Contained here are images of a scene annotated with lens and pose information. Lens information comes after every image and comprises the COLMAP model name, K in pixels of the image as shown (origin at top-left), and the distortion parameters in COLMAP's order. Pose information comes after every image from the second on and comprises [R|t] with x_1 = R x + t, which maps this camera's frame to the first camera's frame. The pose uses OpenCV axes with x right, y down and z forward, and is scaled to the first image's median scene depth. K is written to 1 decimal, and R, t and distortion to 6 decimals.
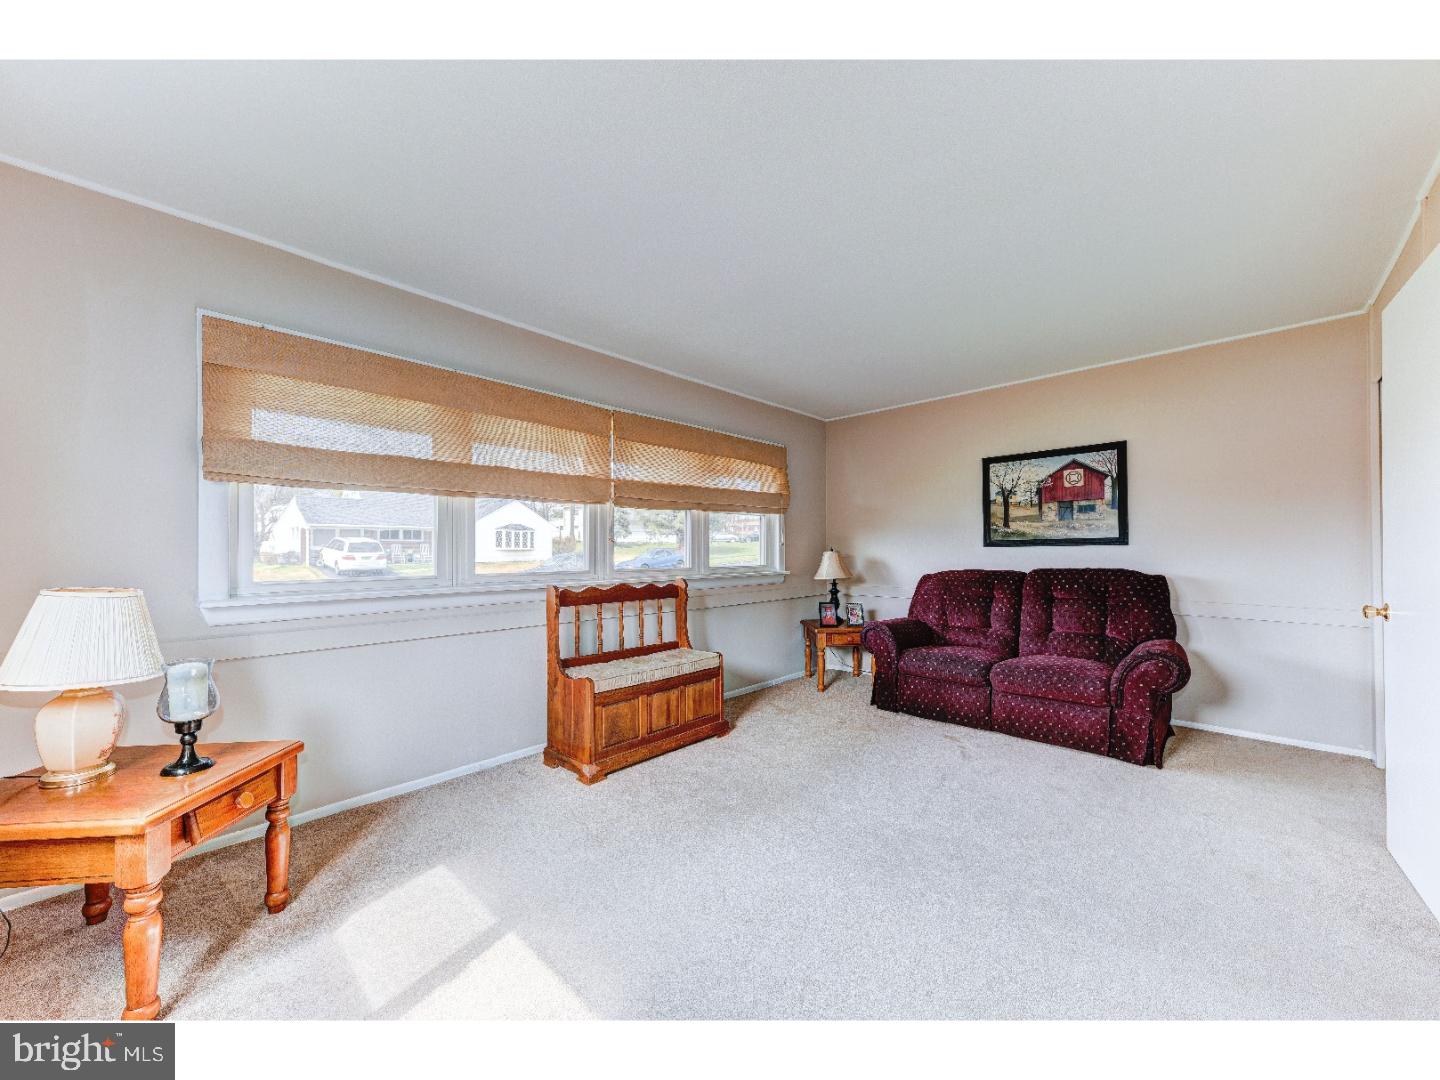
lens RADIAL K [[540.2, 0, 711.6], [0, 540.2, 547.3], [0, 0, 1]] dist [0.001694, 0.000032]
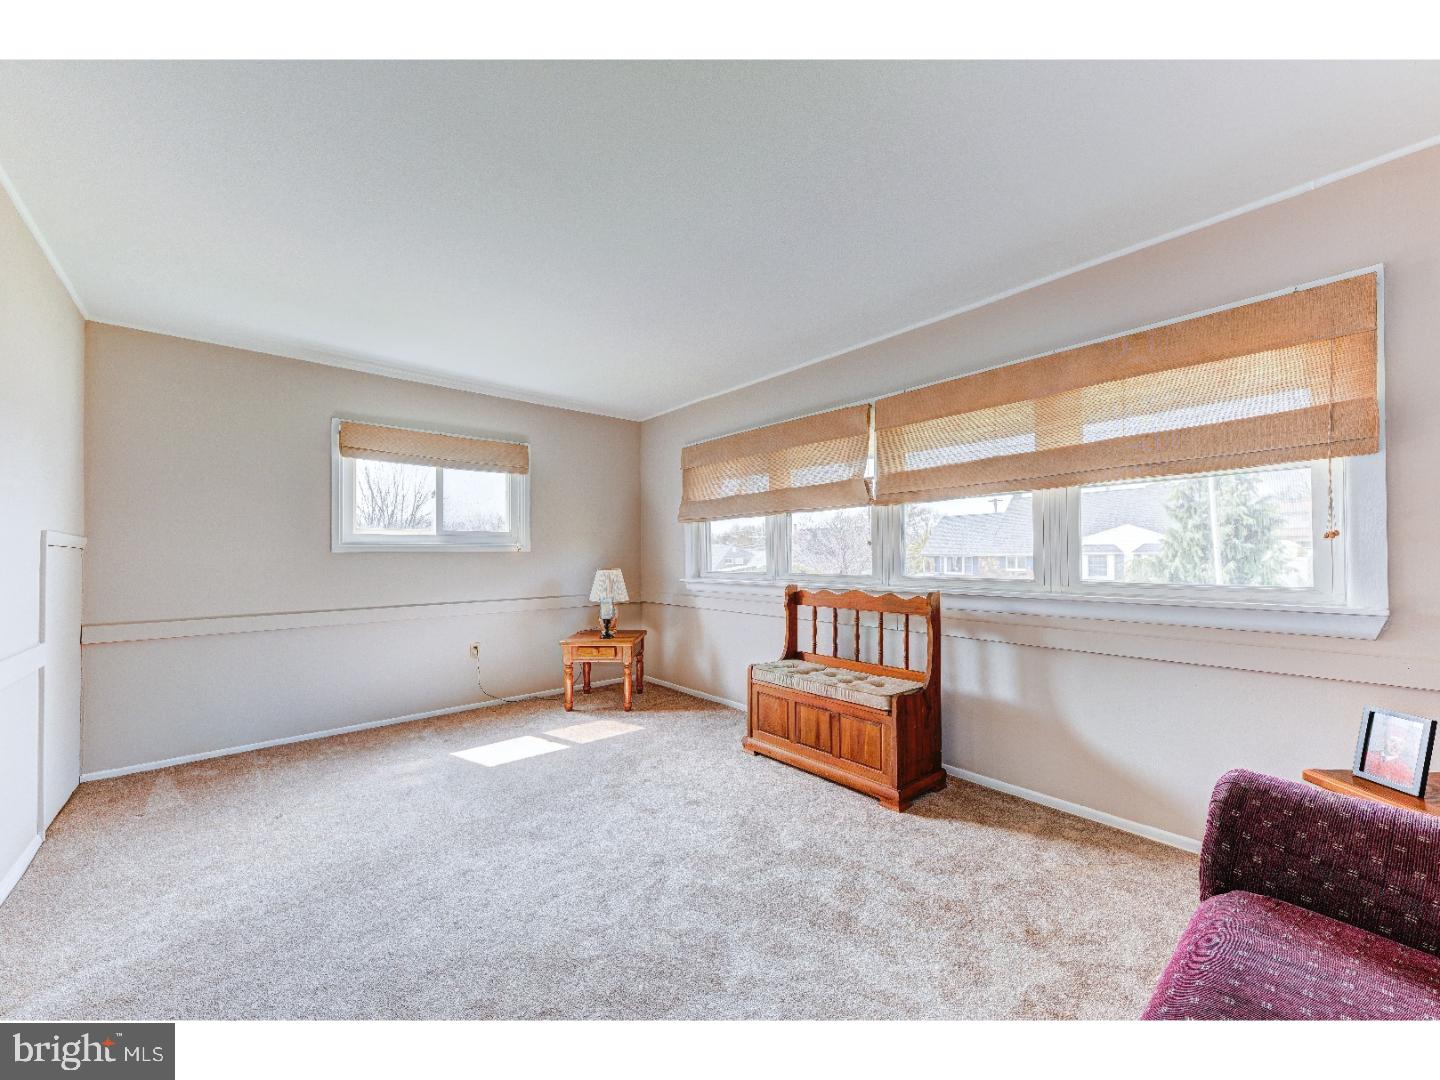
lens RADIAL K [[540.2, 0, 711.6], [0, 540.2, 547.3], [0, 0, 1]] dist [0.001694, 0.000032]
pose [[-0.093088, -0.006583, -0.995636, 0.754751], [0.017580, 0.999811, -0.008255, -0.002737], [0.995503, -0.018272, -0.092955, 0.809197]]
